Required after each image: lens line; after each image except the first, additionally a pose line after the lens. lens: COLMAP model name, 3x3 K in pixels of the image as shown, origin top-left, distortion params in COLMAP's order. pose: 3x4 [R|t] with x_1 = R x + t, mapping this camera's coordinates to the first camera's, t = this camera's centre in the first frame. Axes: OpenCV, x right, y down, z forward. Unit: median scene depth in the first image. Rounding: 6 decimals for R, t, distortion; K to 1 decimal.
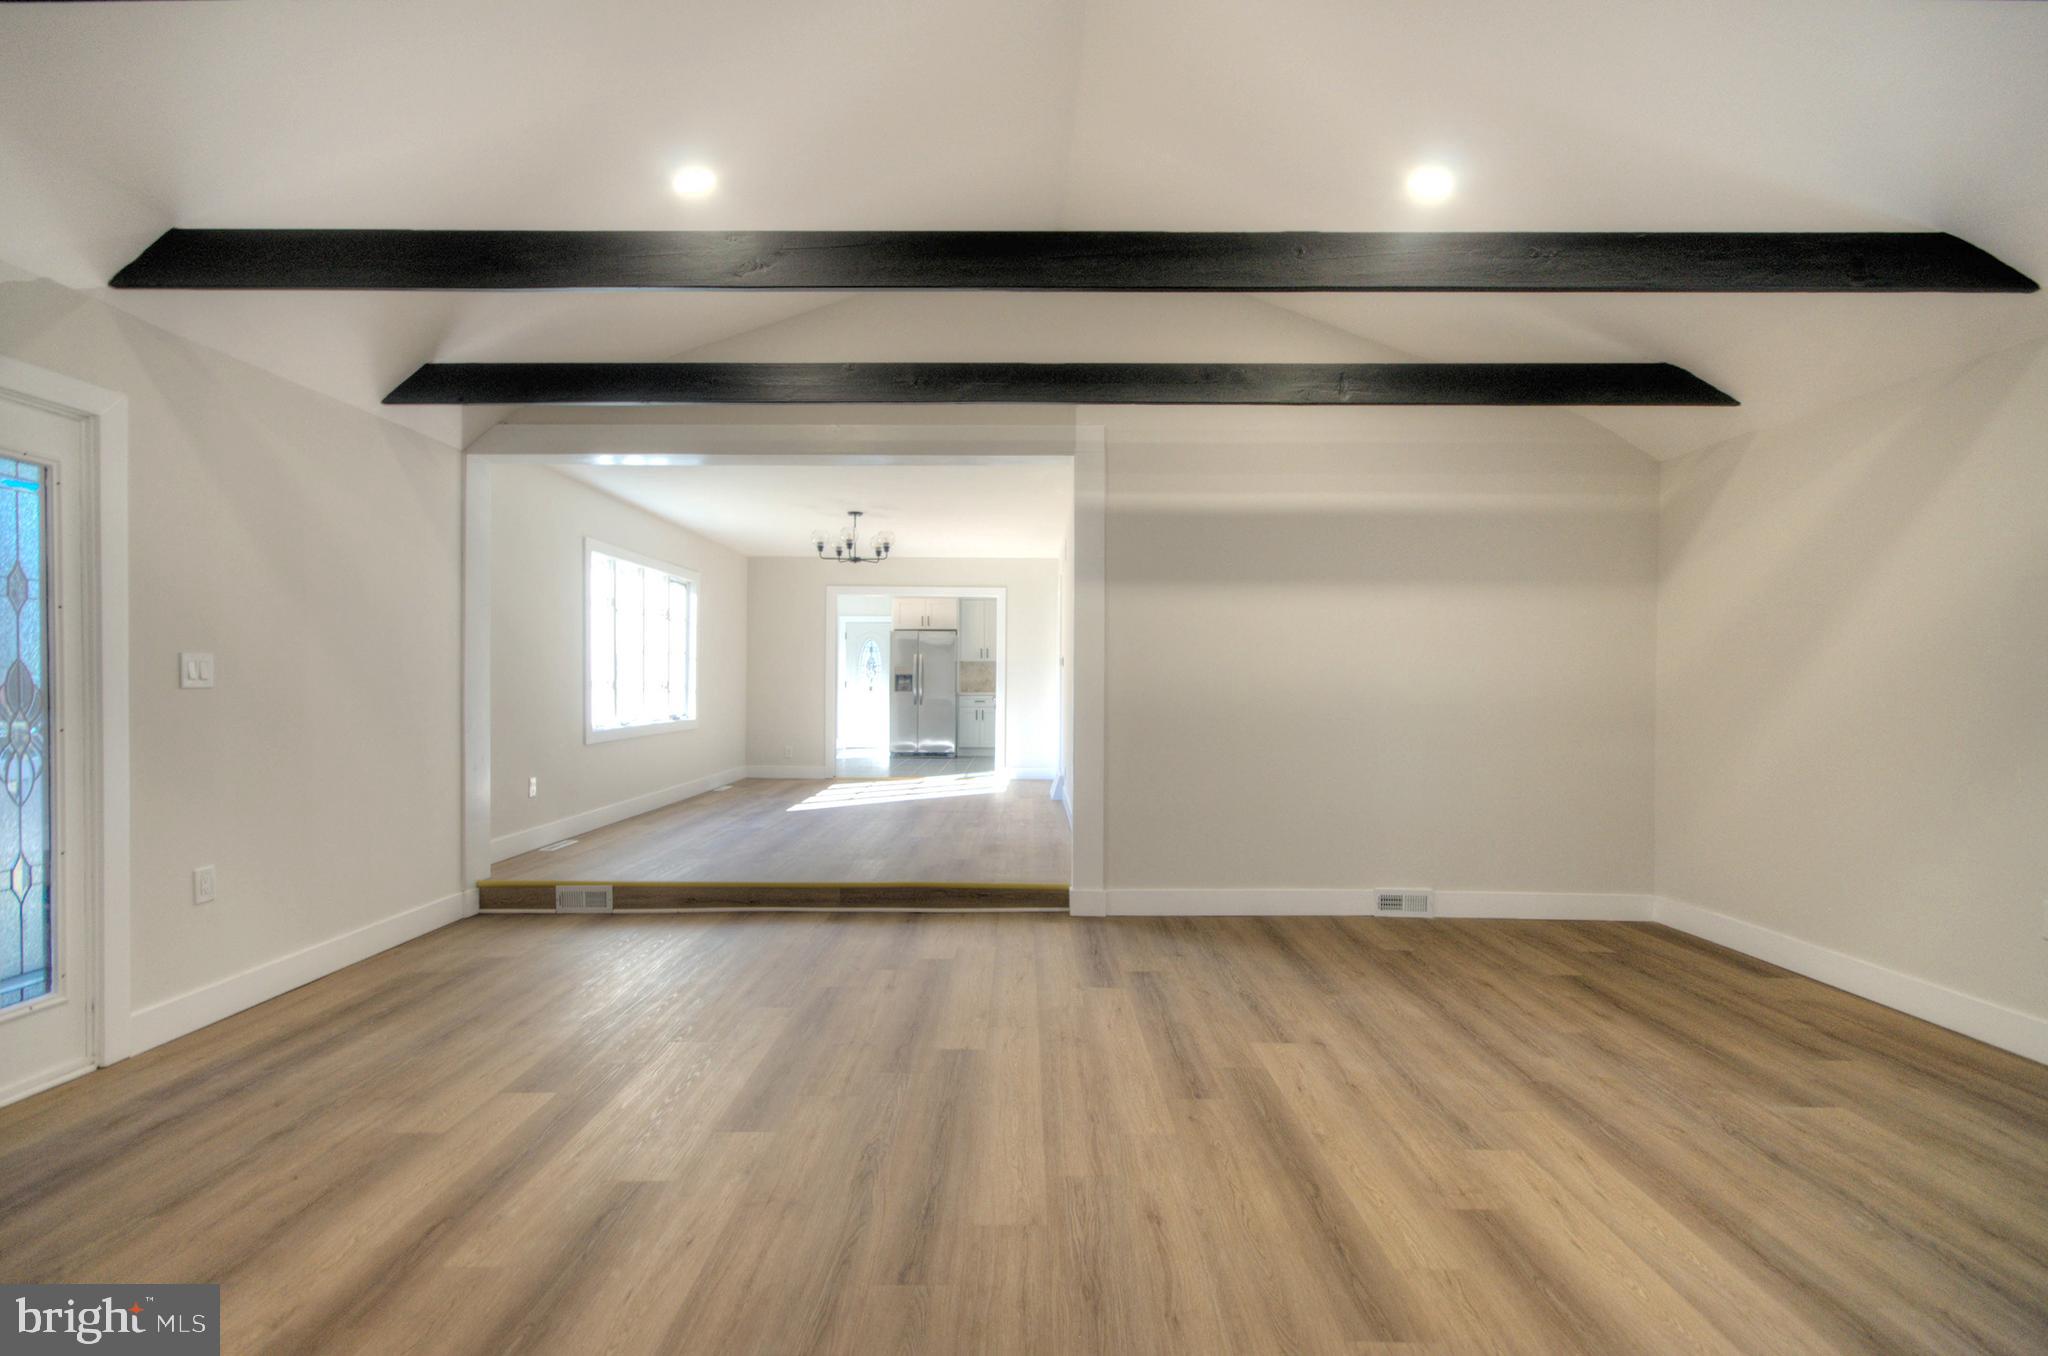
lens RADIAL K [[942.3, 0, 1024.1], [0, 942.3, 687.8], [0, 0, 1]] dist [-0.001651, 0.000579]
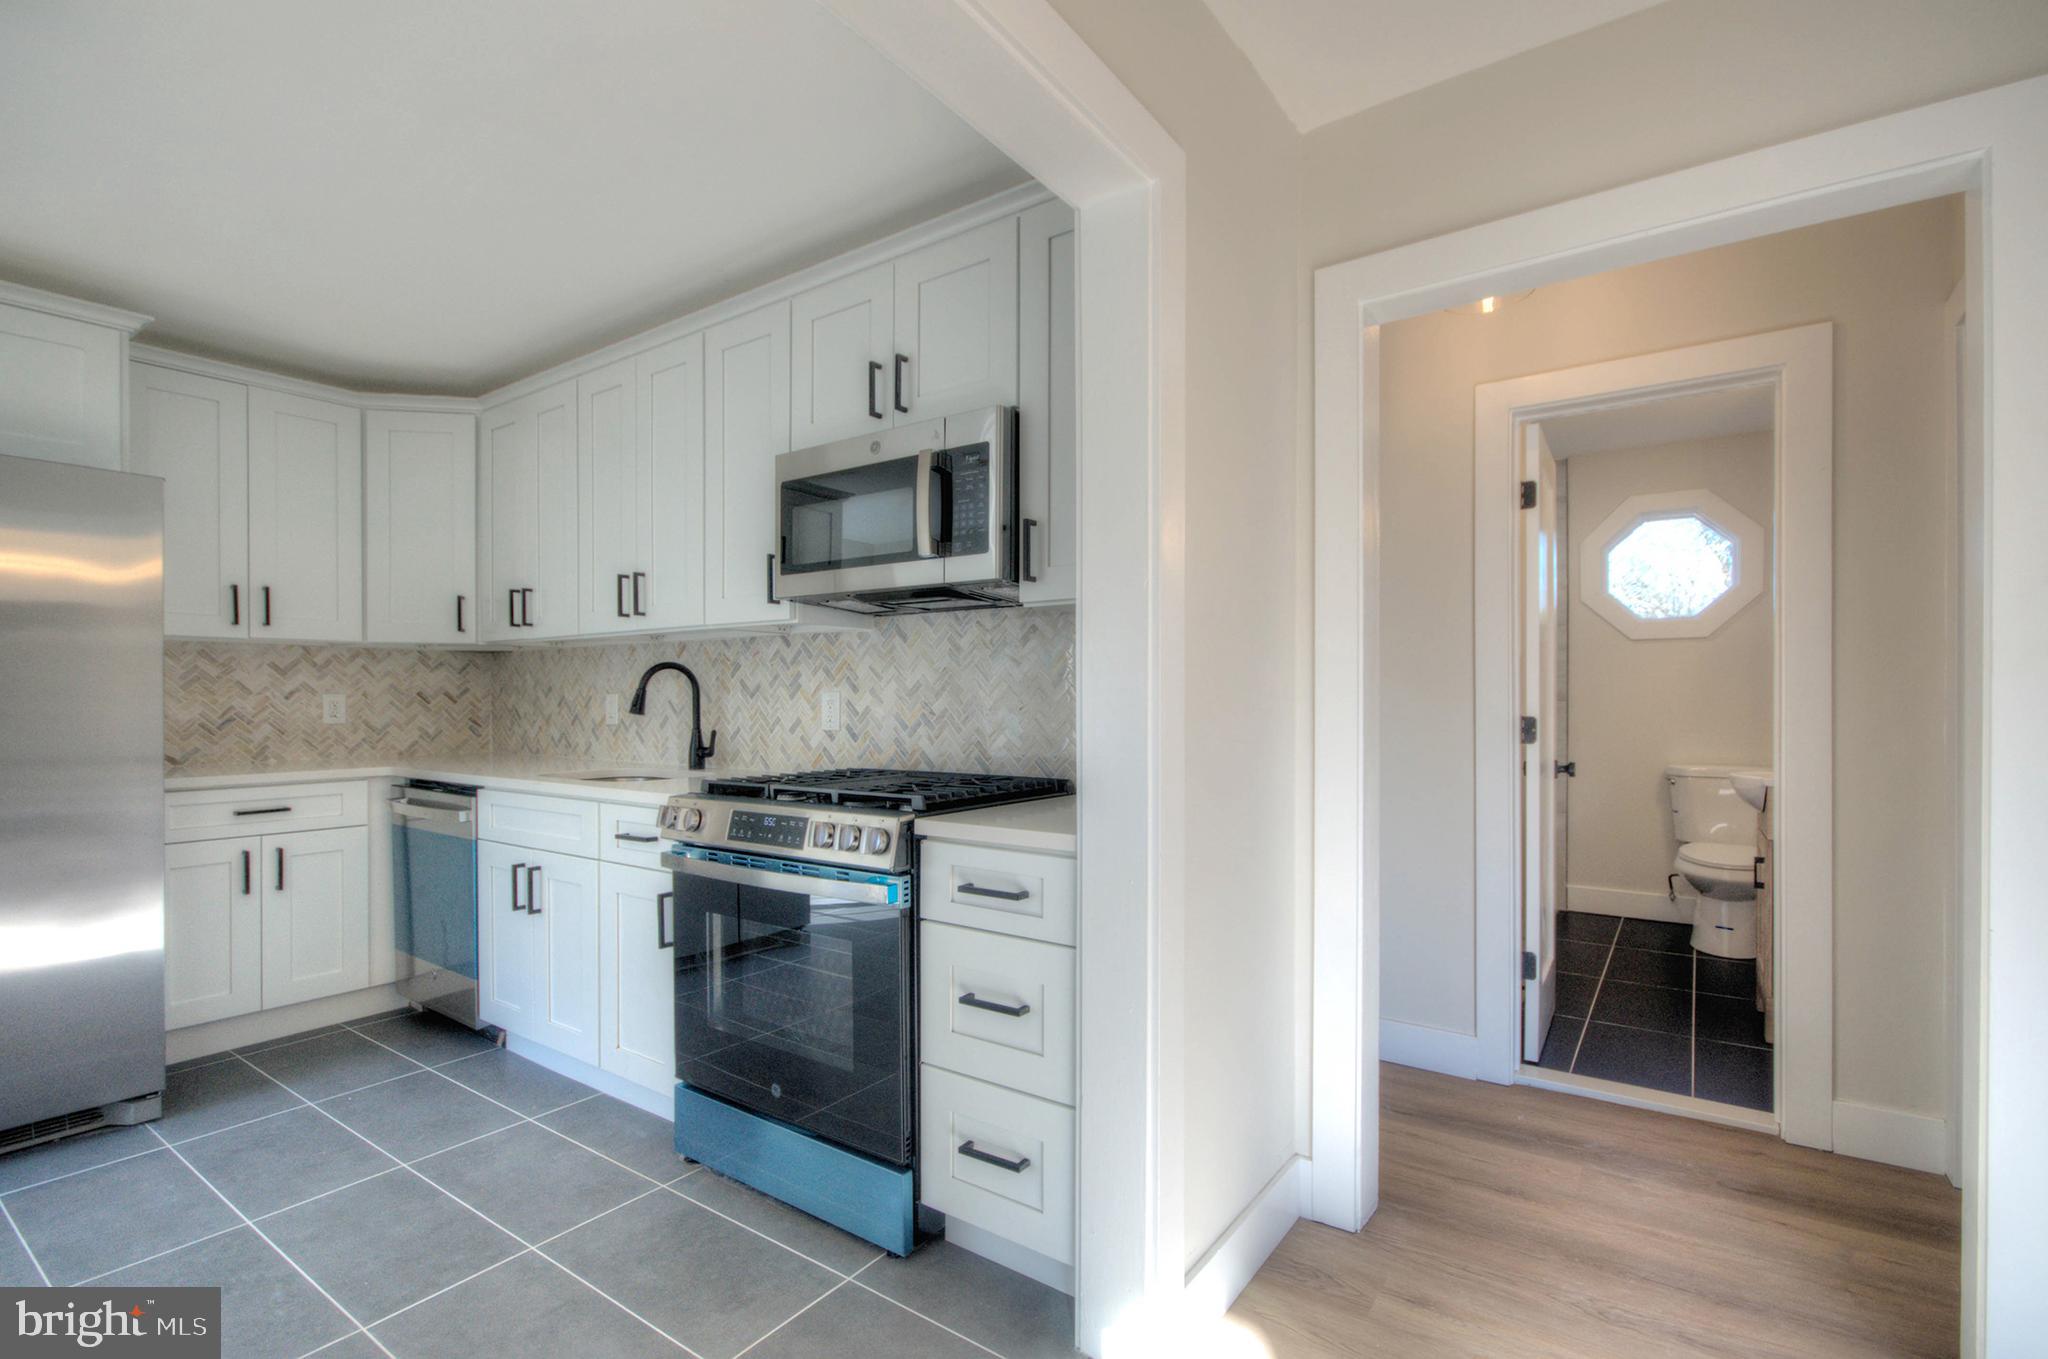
lens RADIAL K [[906.5, 0, 1028.0], [0, 906.5, 700.5], [0, 0, 1]] dist [0.000209, 0.000016]
pose [[0.559722, -0.002989, 0.828675, -0.337248], [0.006295, 0.999980, -0.000645, -0.030524], [-0.828657, 0.005578, 0.559729, 1.929720]]
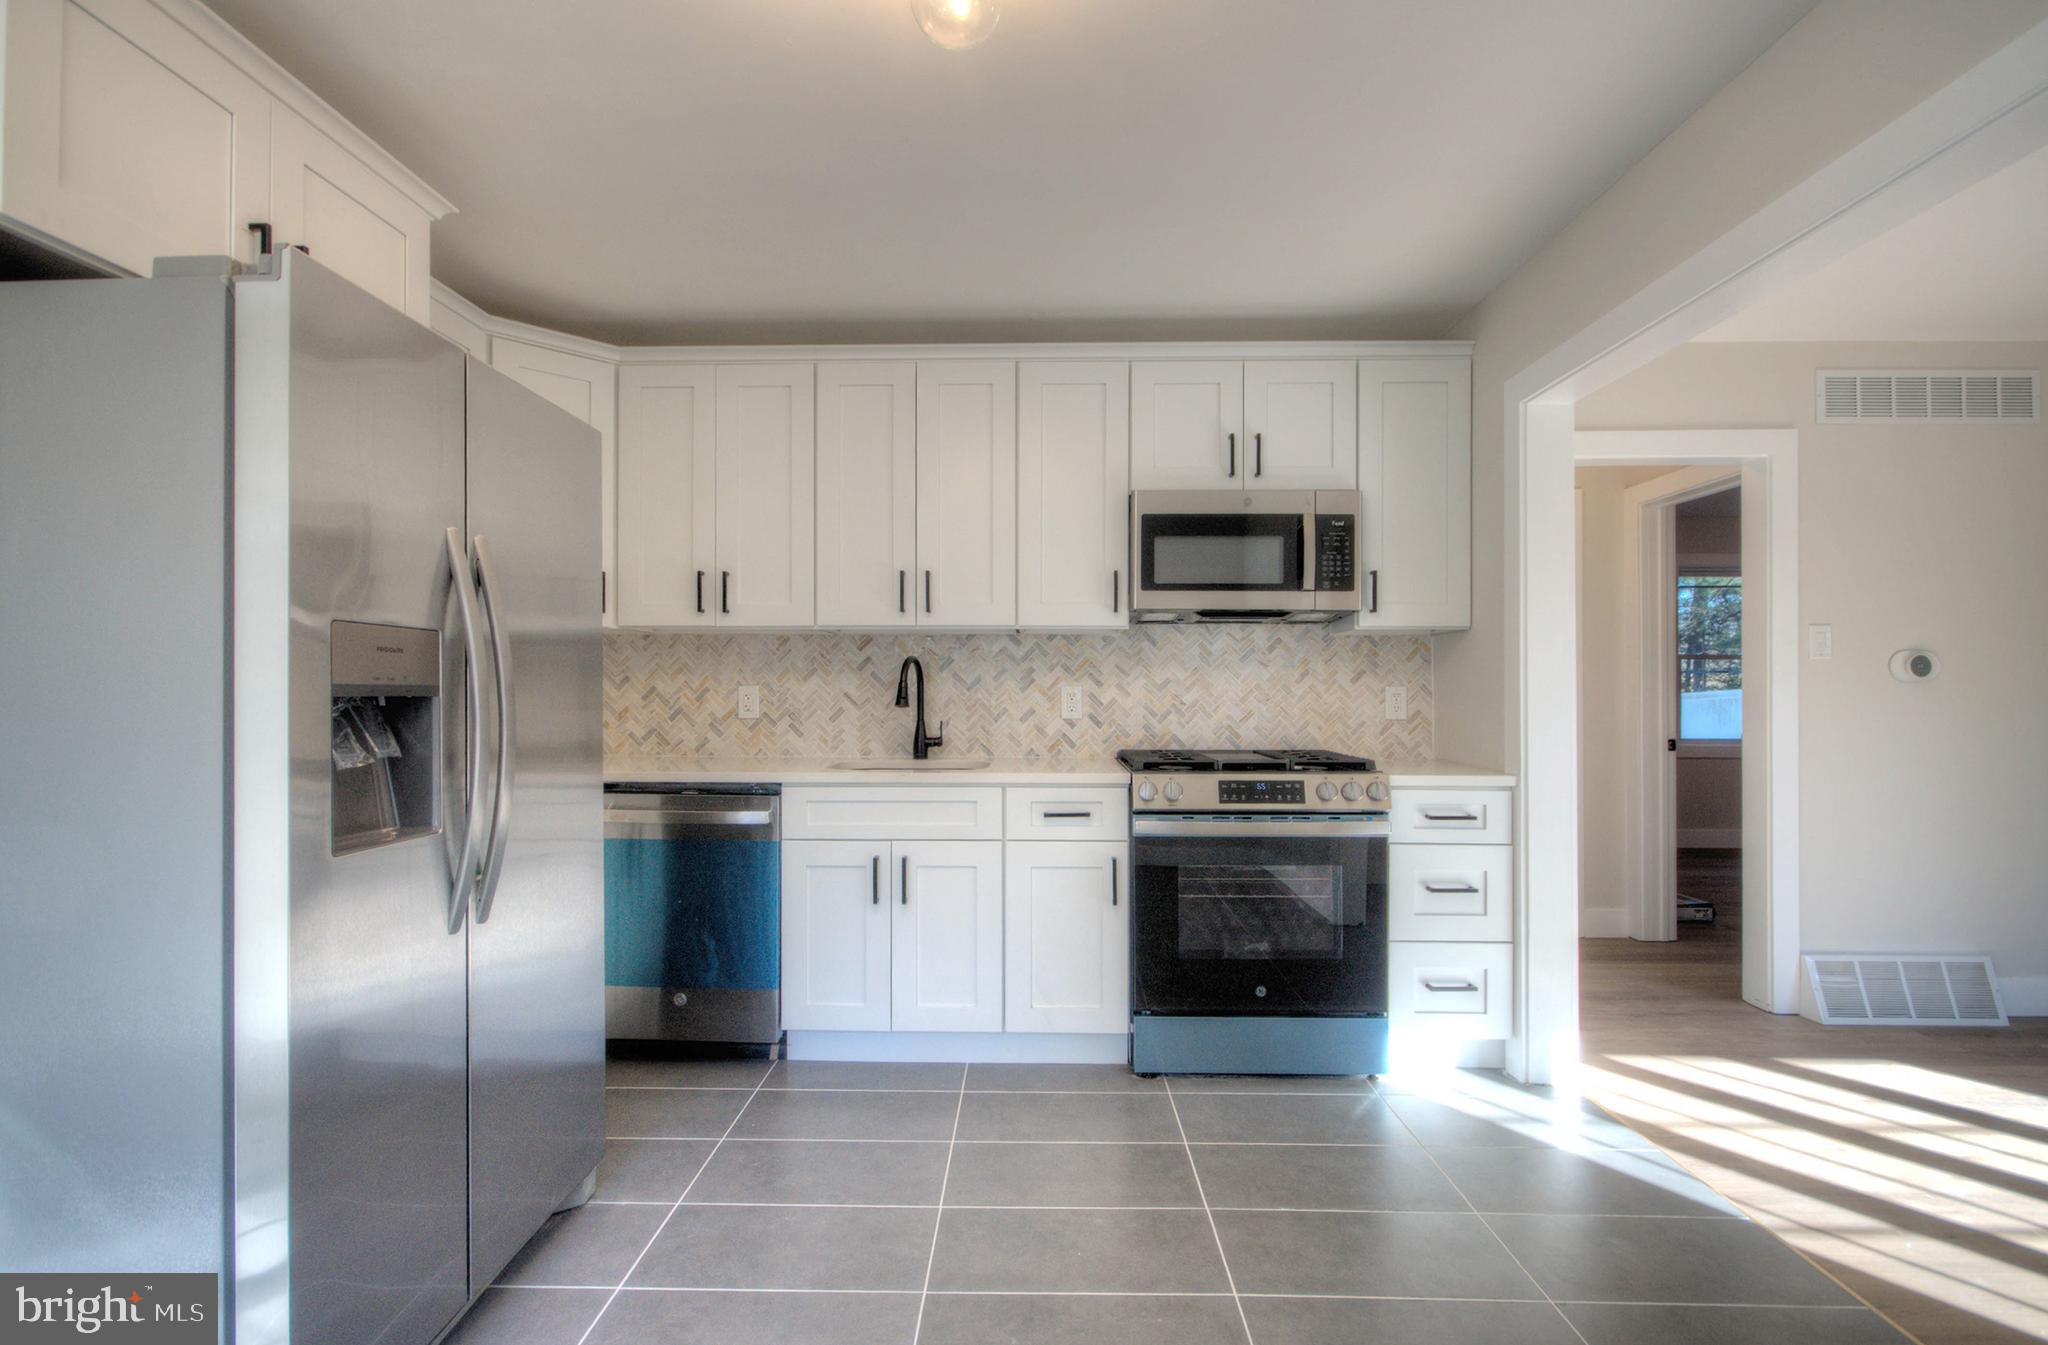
lens RADIAL K [[921.8, 0, 1022.3], [0, 921.8, 684.3], [0, 0, 1]] dist [0.010865, 0.000103]
pose [[0.003469, 0.001831, 0.999992, -0.617376], [0.003827, 0.999991, -0.001844, -0.037328], [-0.999987, 0.003833, 0.003462, 2.402426]]
